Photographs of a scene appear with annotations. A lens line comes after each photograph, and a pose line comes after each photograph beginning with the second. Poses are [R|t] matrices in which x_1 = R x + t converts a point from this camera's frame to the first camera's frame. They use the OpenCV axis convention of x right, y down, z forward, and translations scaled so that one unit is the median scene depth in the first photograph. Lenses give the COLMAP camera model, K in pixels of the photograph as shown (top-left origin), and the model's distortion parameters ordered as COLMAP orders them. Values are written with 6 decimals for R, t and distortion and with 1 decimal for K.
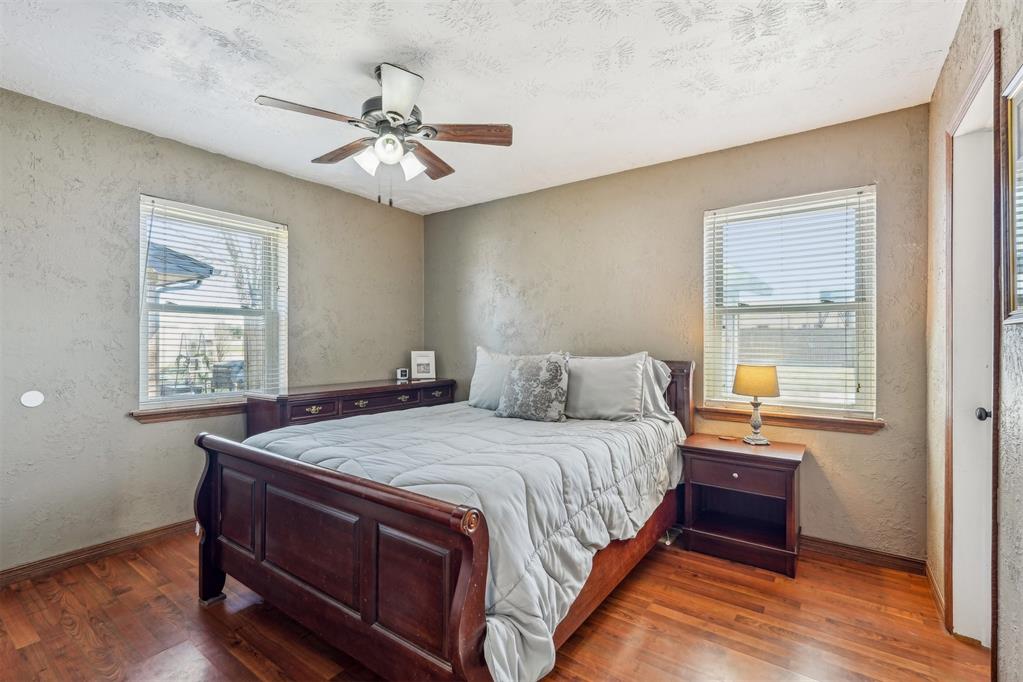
lens RADIAL K [[459.9, 0, 512.8], [0, 459.9, 338.8], [0, 0, 1]] dist [-0.015437, 0.006625]
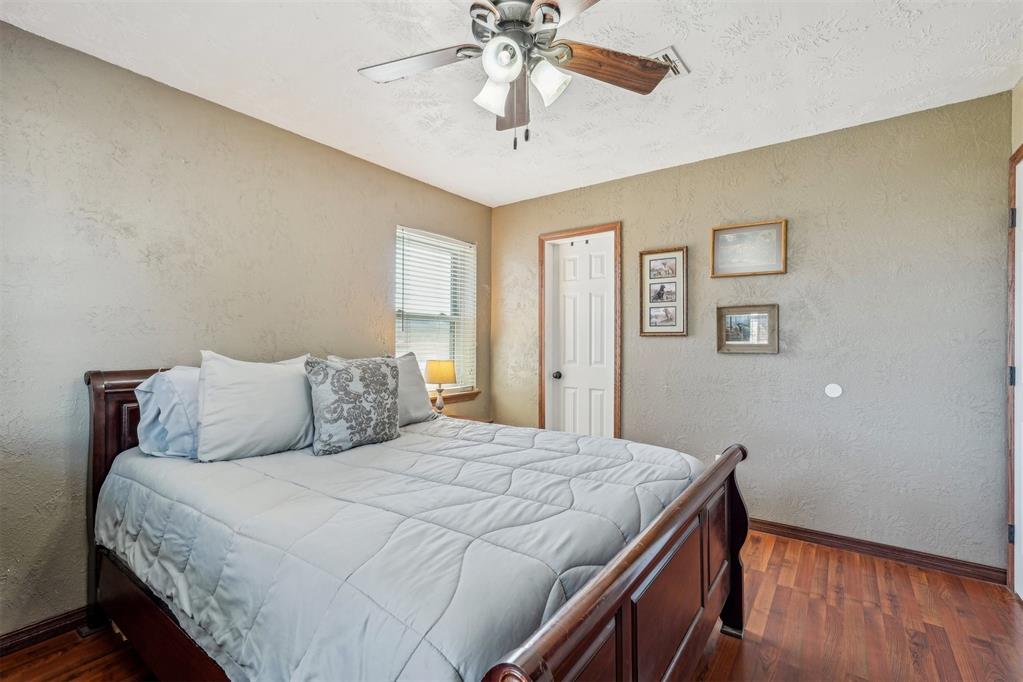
lens RADIAL K [[459.9, 0, 512.8], [0, 459.9, 338.8], [0, 0, 1]] dist [-0.015437, 0.006625]
pose [[0.002133, 0.004857, 0.999986, -0.730931], [-0.005275, 0.999974, -0.004846, 0.002803], [-0.999984, -0.005265, 0.002158, 0.758571]]
